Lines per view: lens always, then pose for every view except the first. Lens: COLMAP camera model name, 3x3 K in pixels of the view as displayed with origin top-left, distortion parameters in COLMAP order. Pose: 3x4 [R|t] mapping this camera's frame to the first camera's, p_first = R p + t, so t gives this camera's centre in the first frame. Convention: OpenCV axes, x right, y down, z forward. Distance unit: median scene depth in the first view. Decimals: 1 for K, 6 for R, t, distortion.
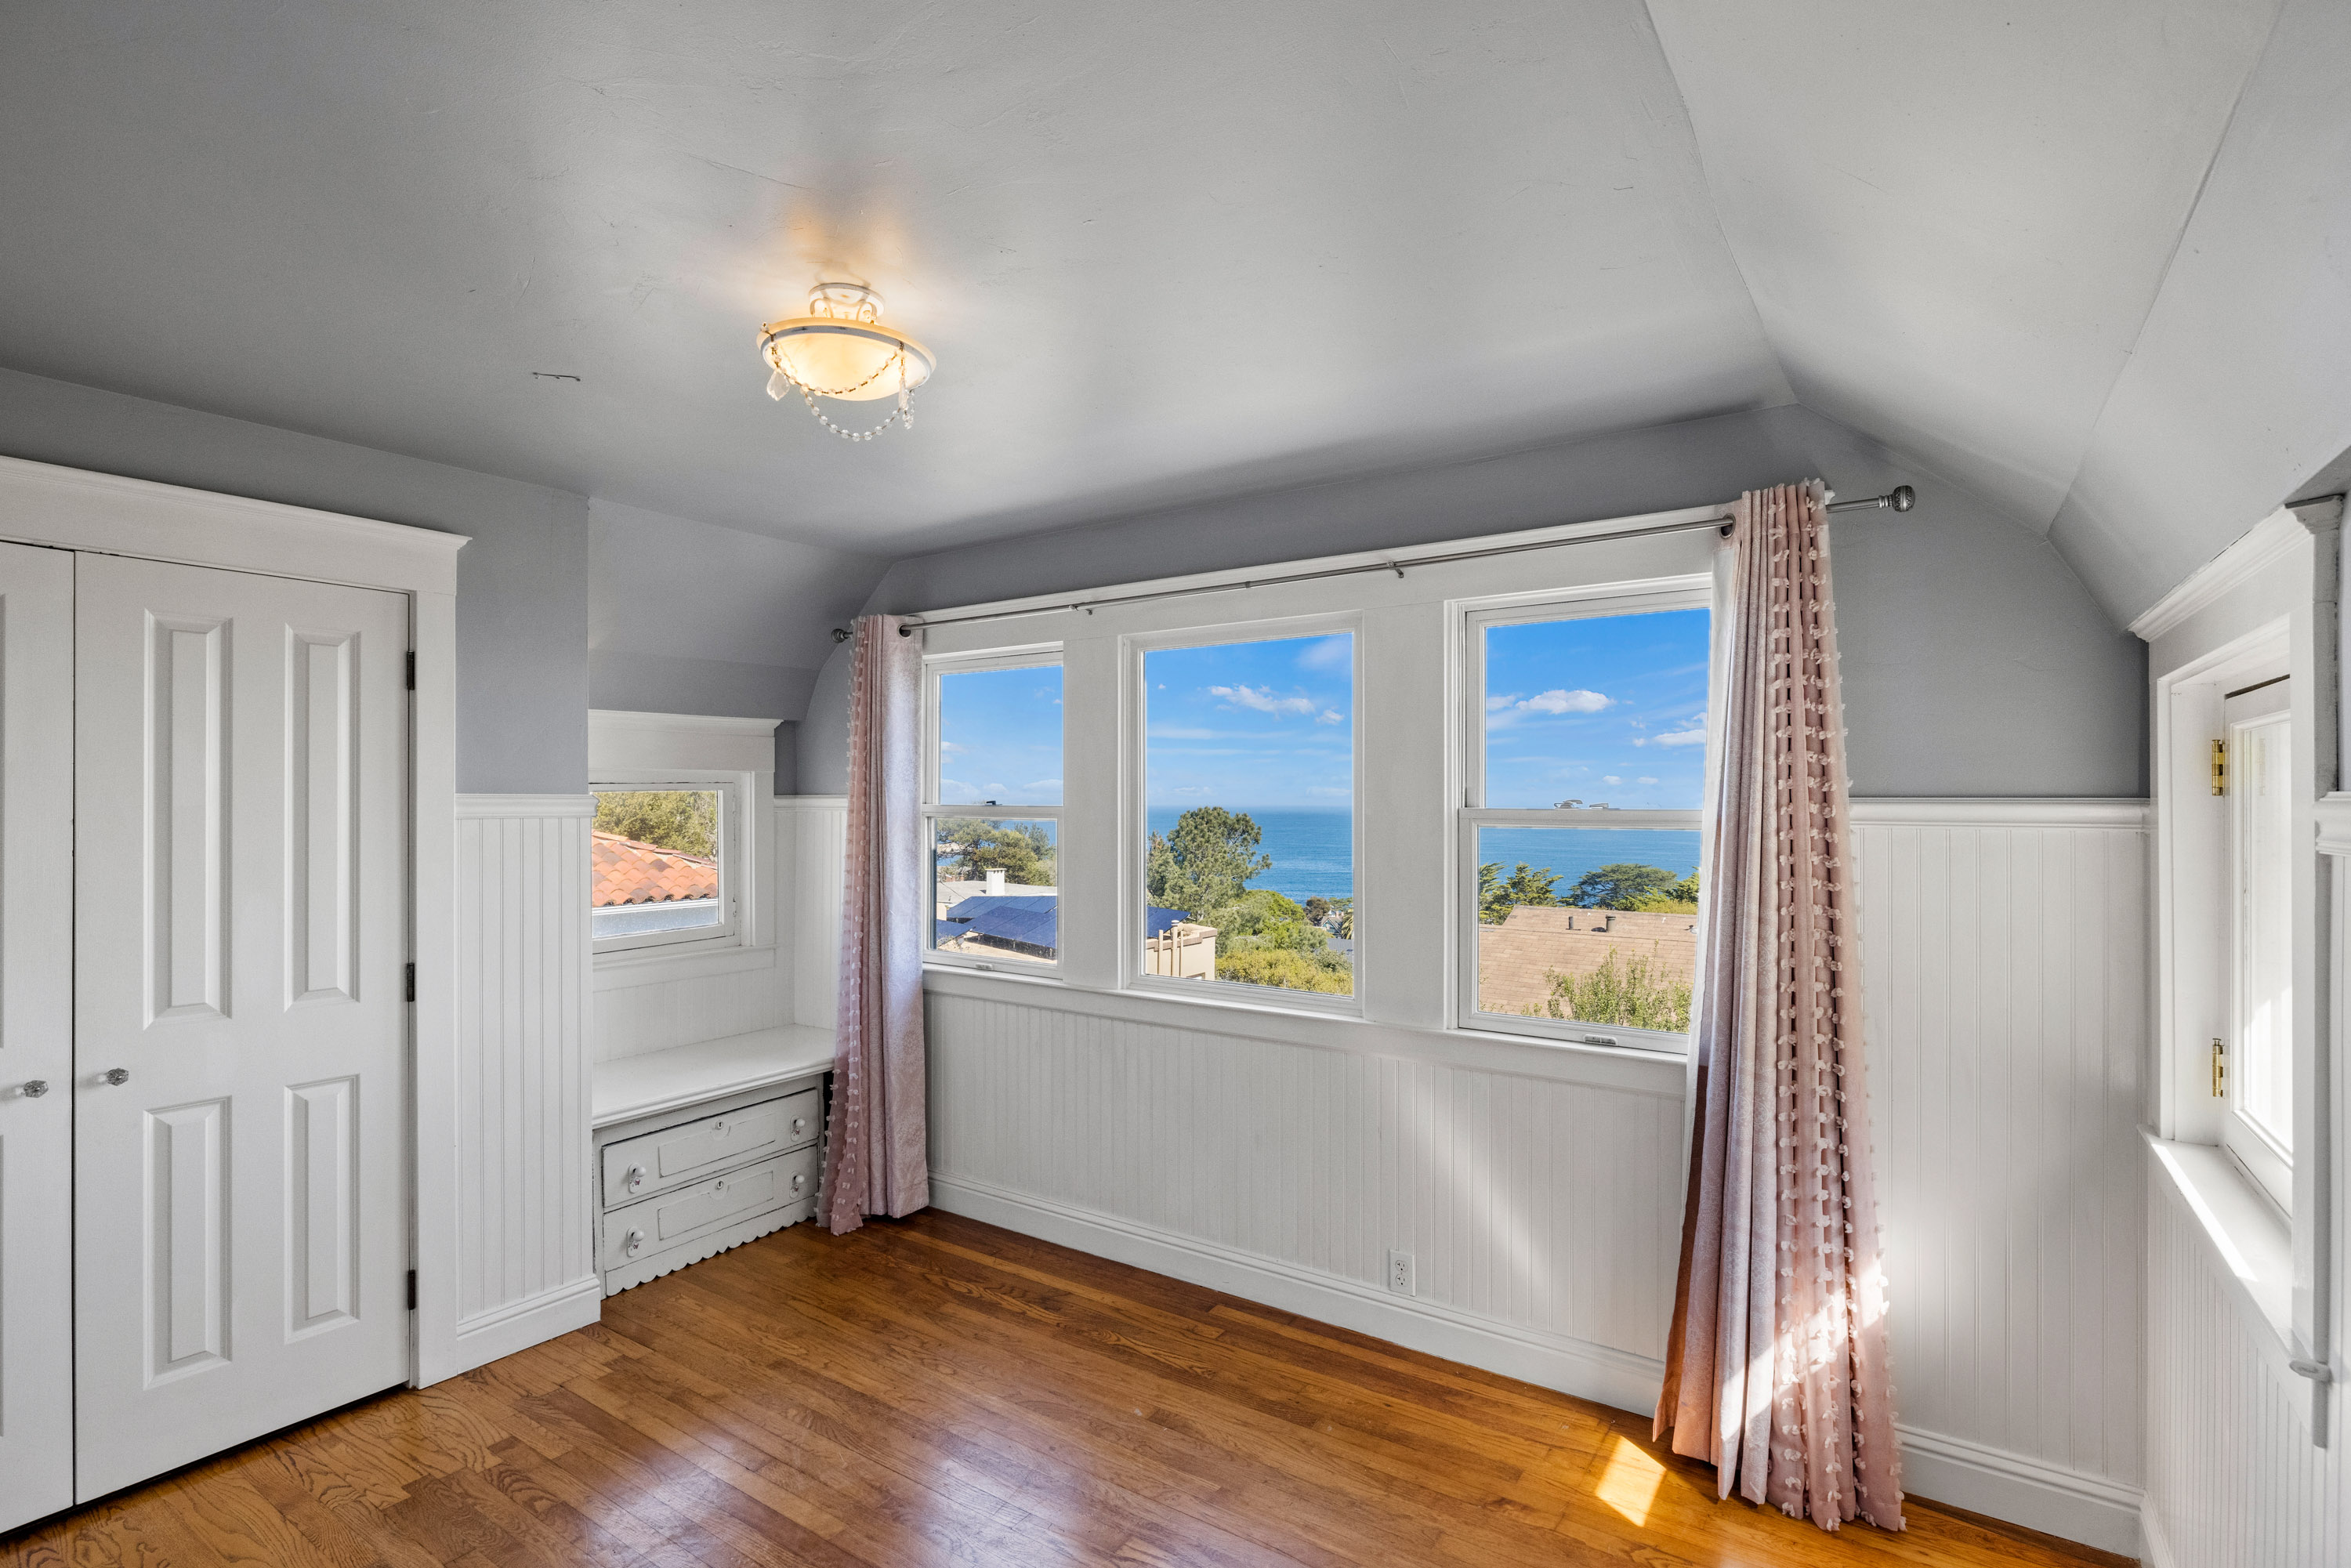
lens RADIAL K [[1094.5, 0, 1220.5], [0, 1094.5, 800.7], [0, 0, 1]] dist [-0.005358, 0.001155]
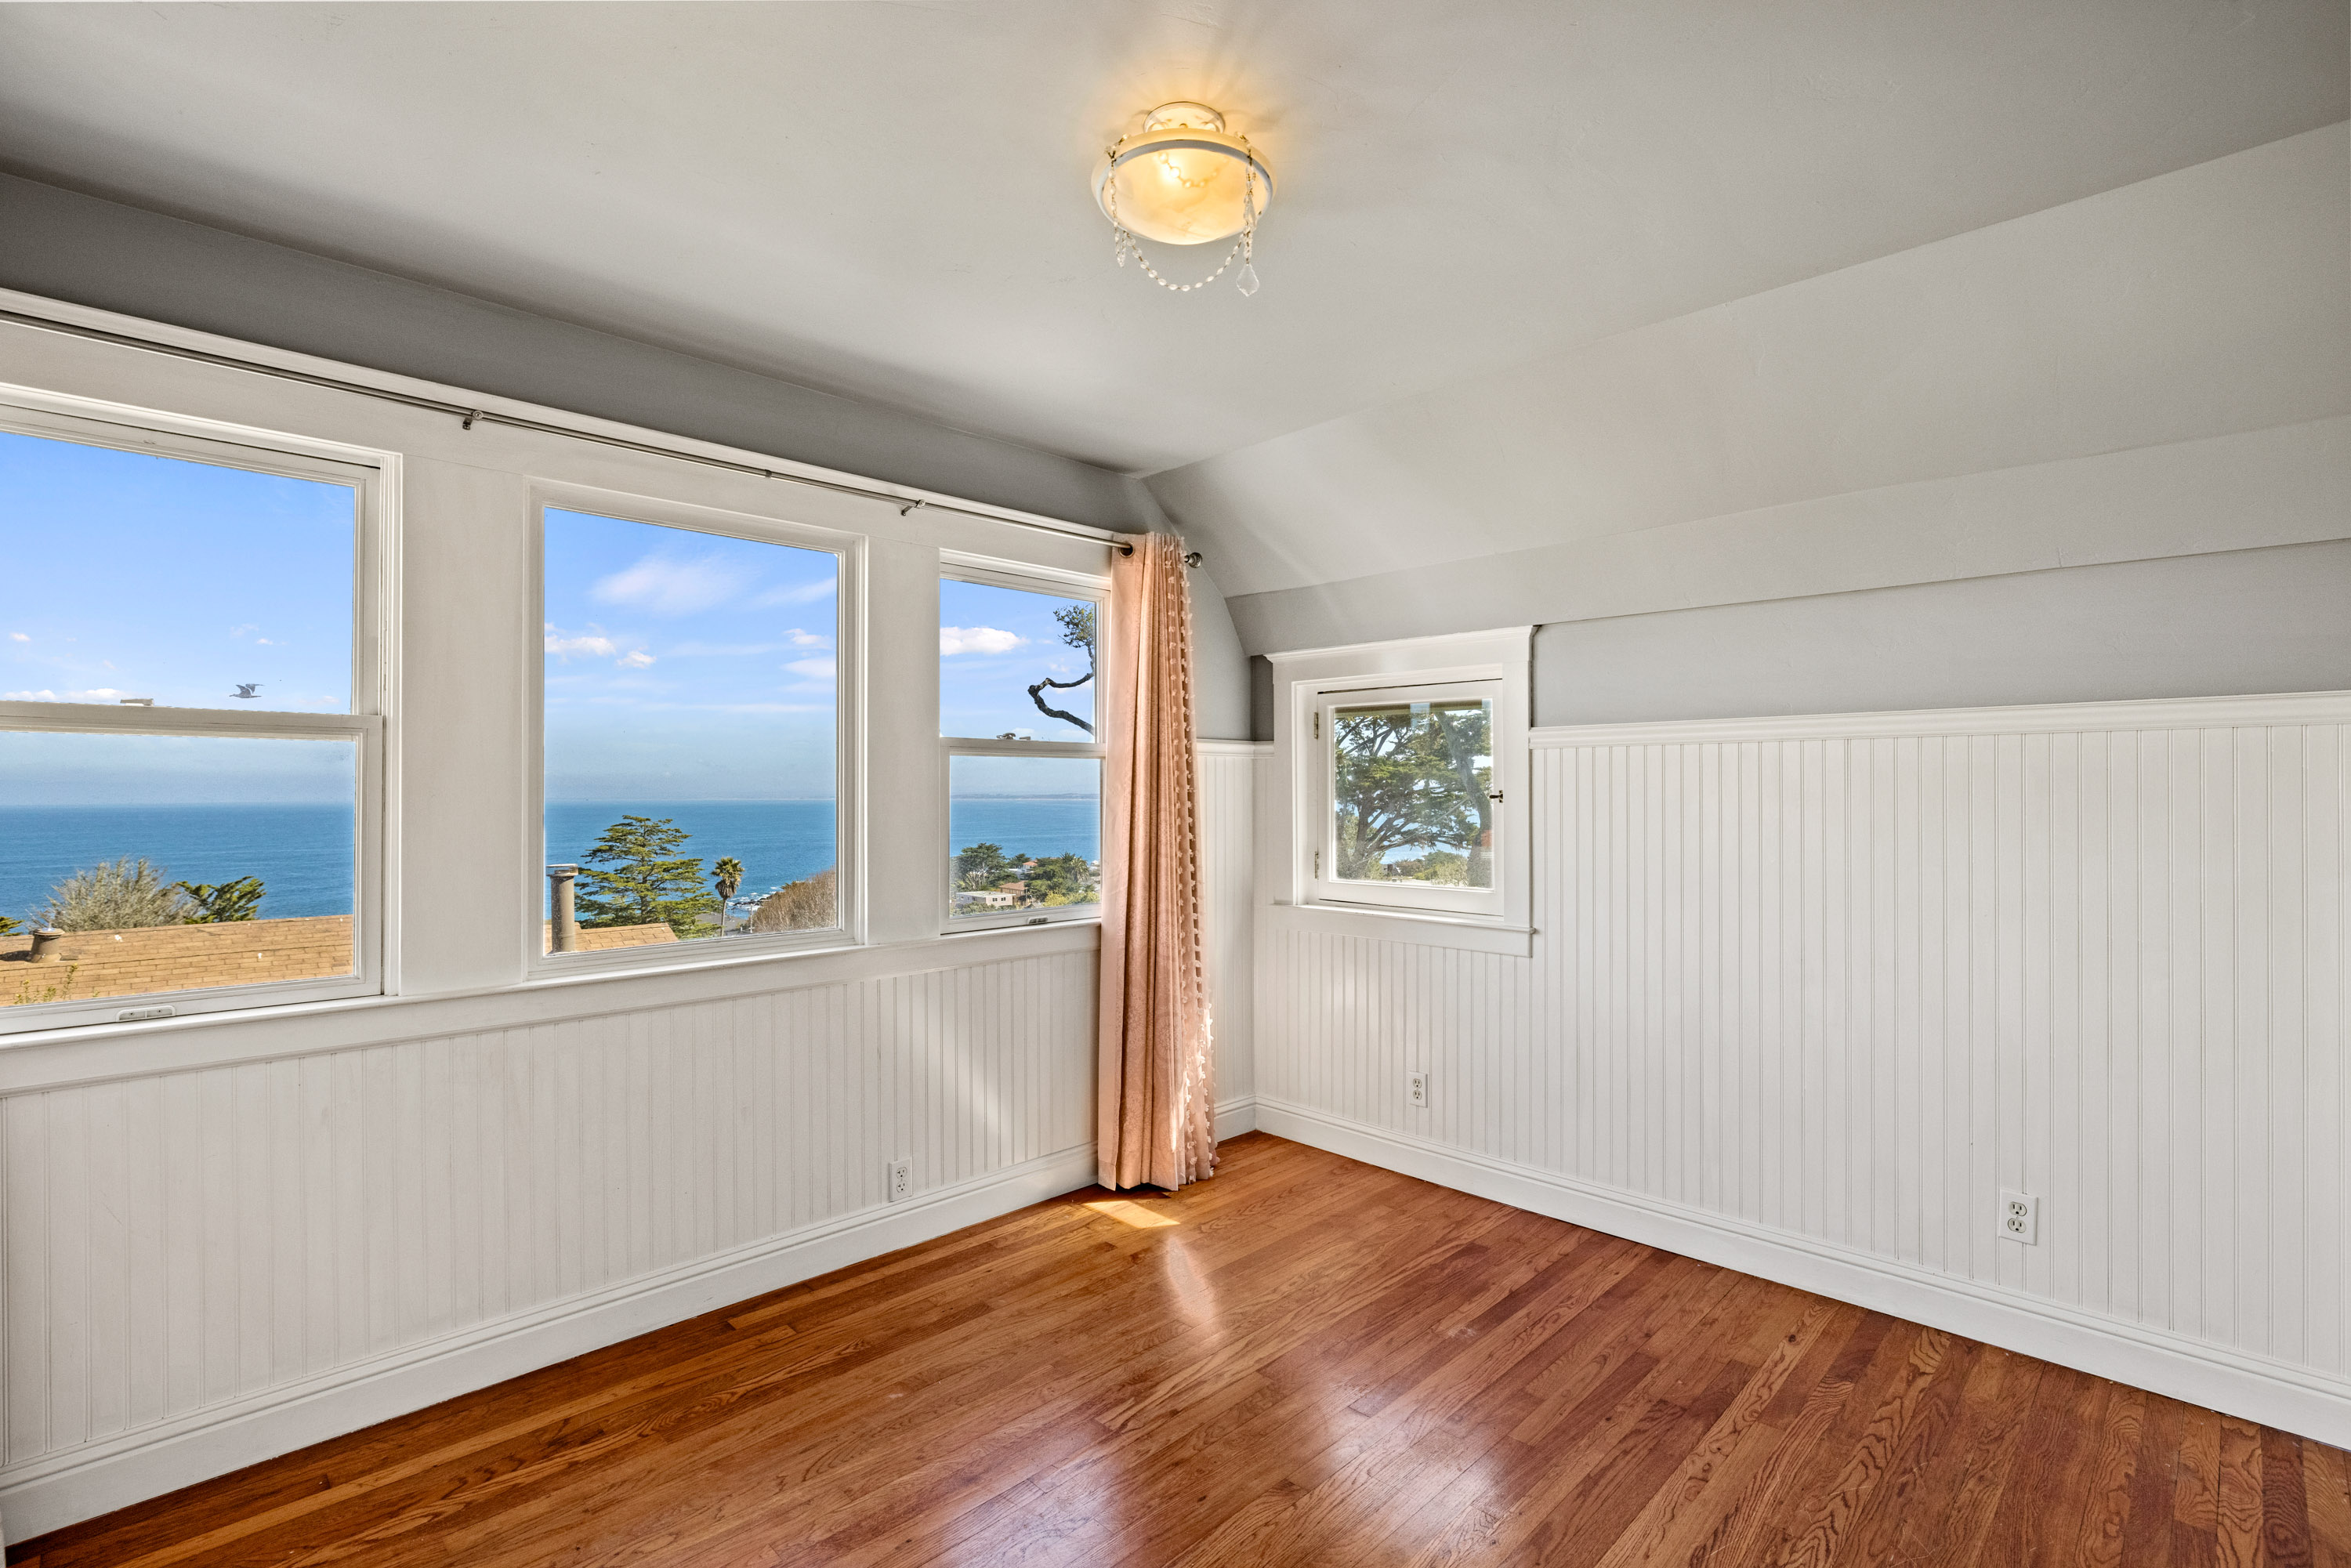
lens RADIAL K [[1094.5, 0, 1141.3], [0, 1094.5, 790.4], [0, 0, 1]] dist [-0.005358, 0.001155]
pose [[0.221259, 0.000186, 0.975215, -0.852510], [0.005434, 0.999984, -0.001423, 0.066606], [-0.975200, 0.005614, 0.221254, 0.576283]]
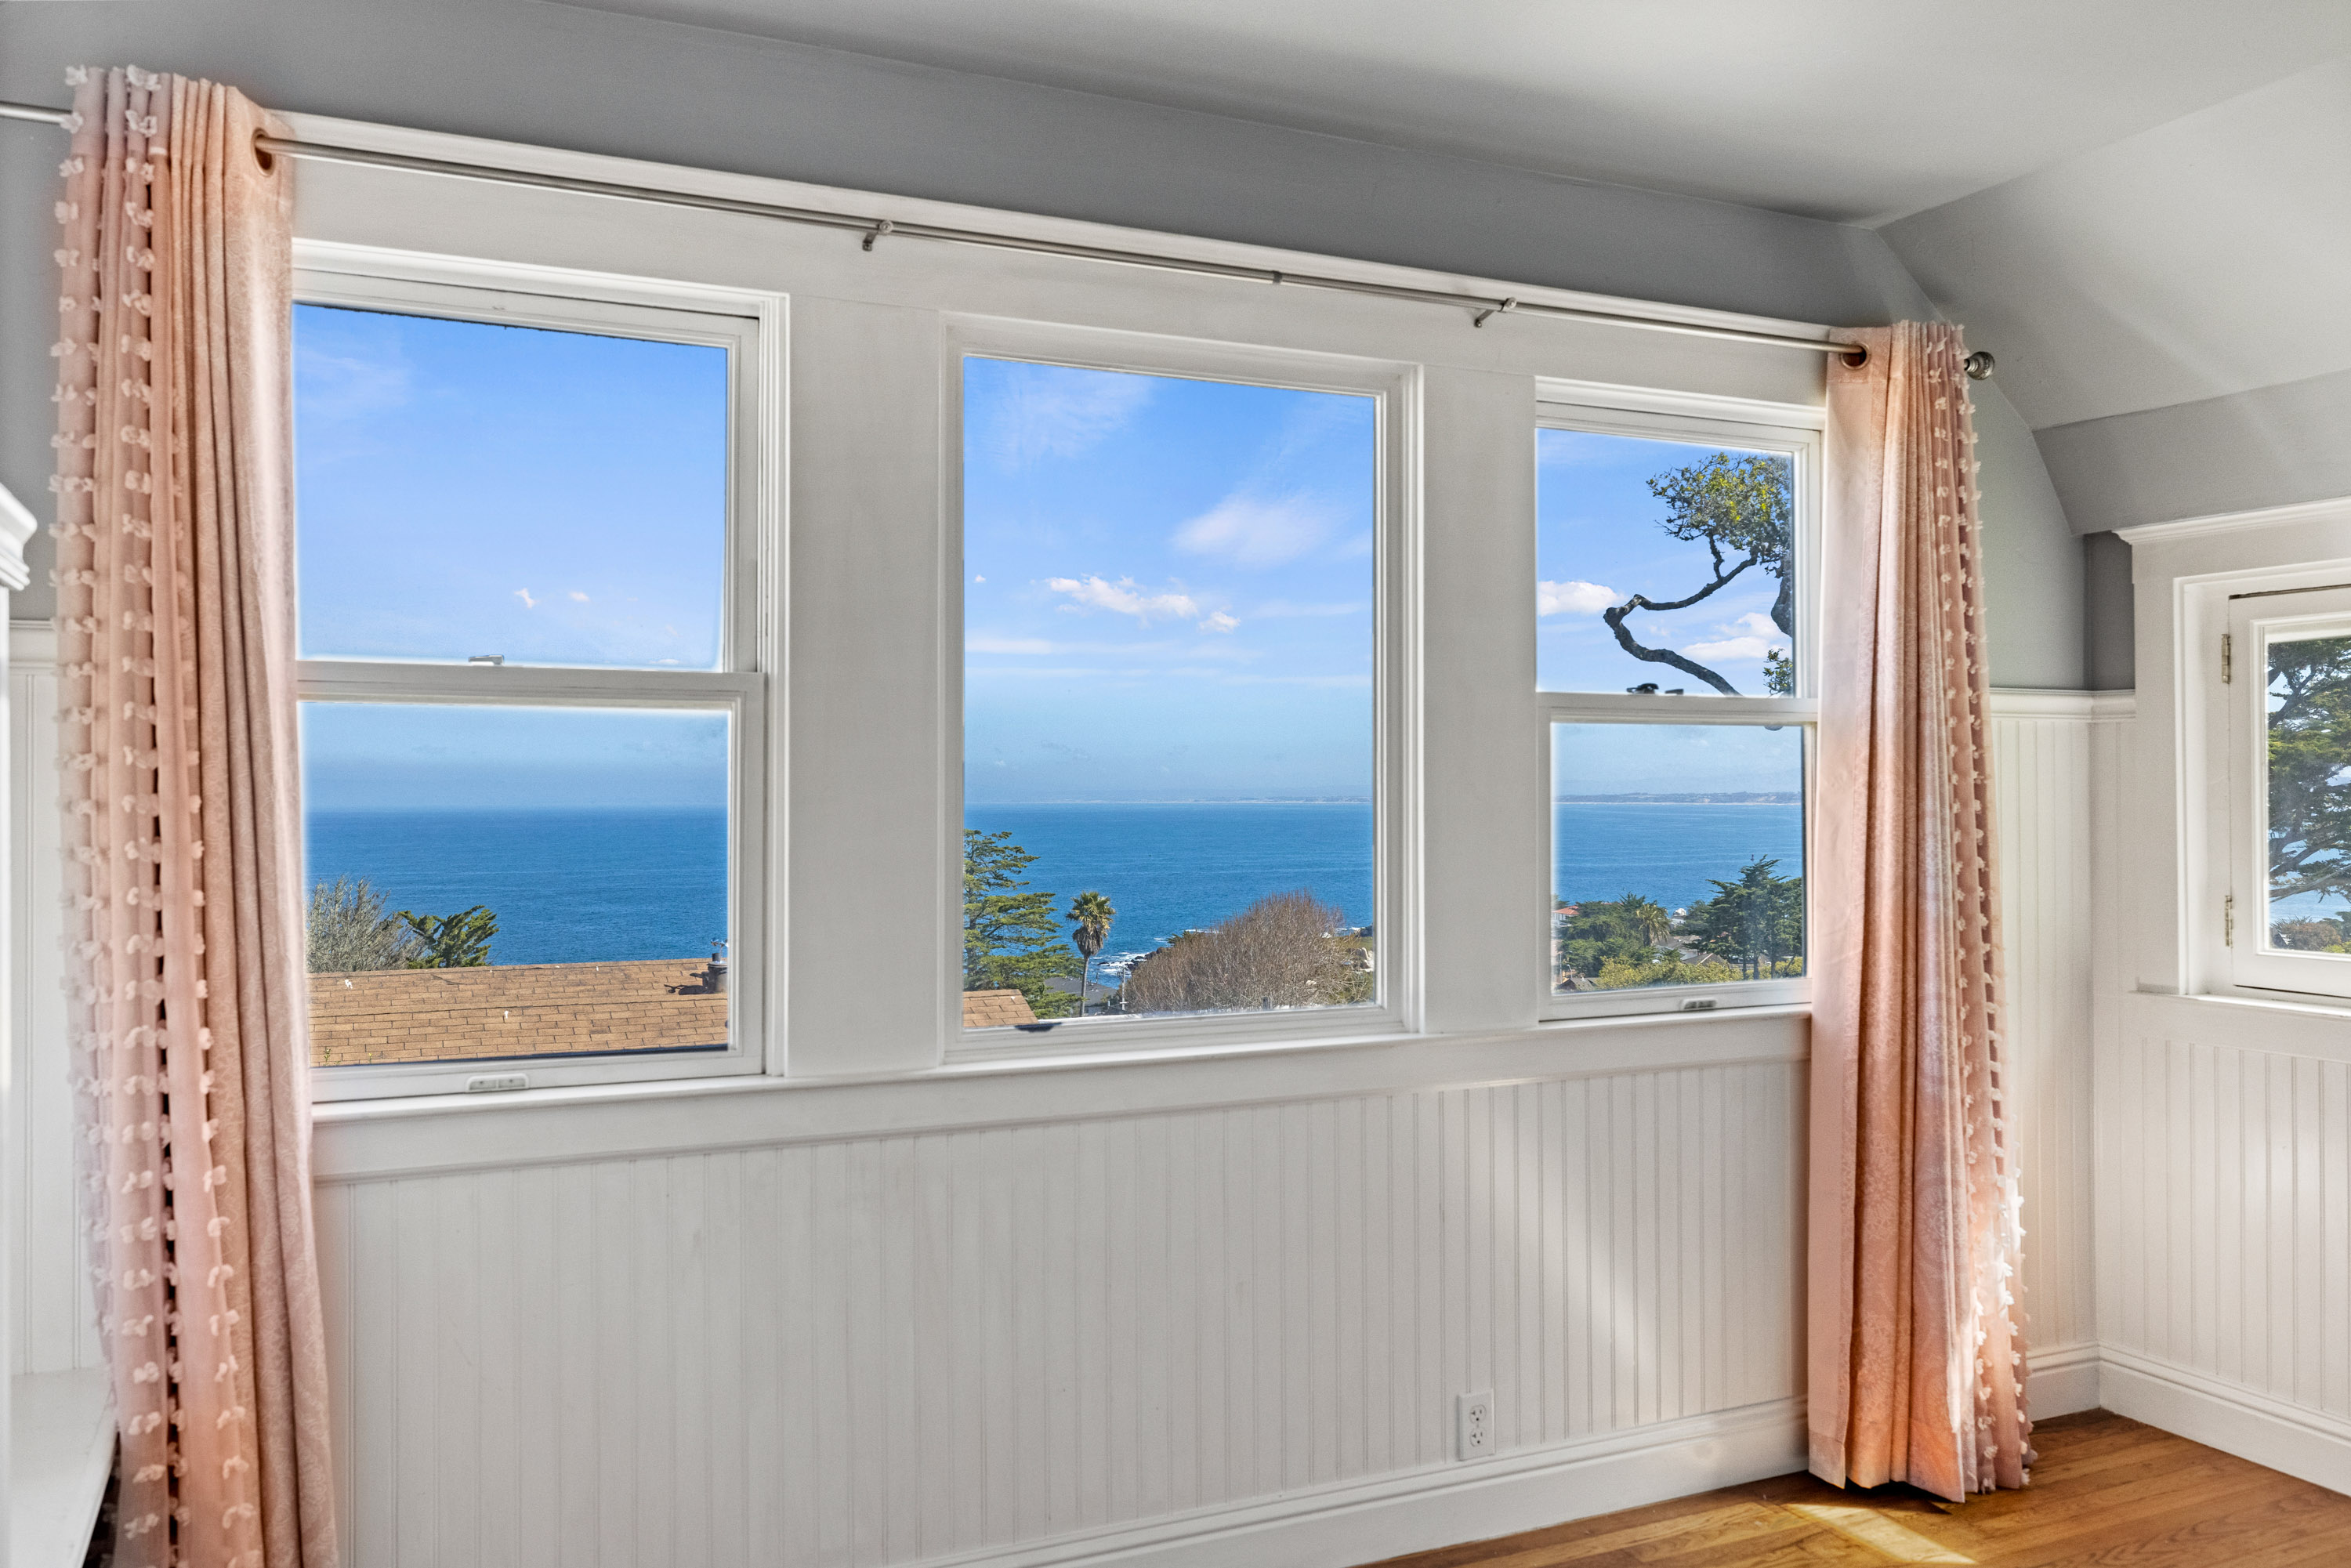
lens RADIAL K [[1798.9, 0, 1126.4], [0, 1798.9, 774.5], [0, 0, 1]] dist [-0.001027, 0.003314]
pose [[0.531928, 0.006461, 0.846765, -0.873361], [0.005788, 0.999920, -0.011266, 0.071325], [-0.846770, 0.010893, 0.531848, 0.653464]]
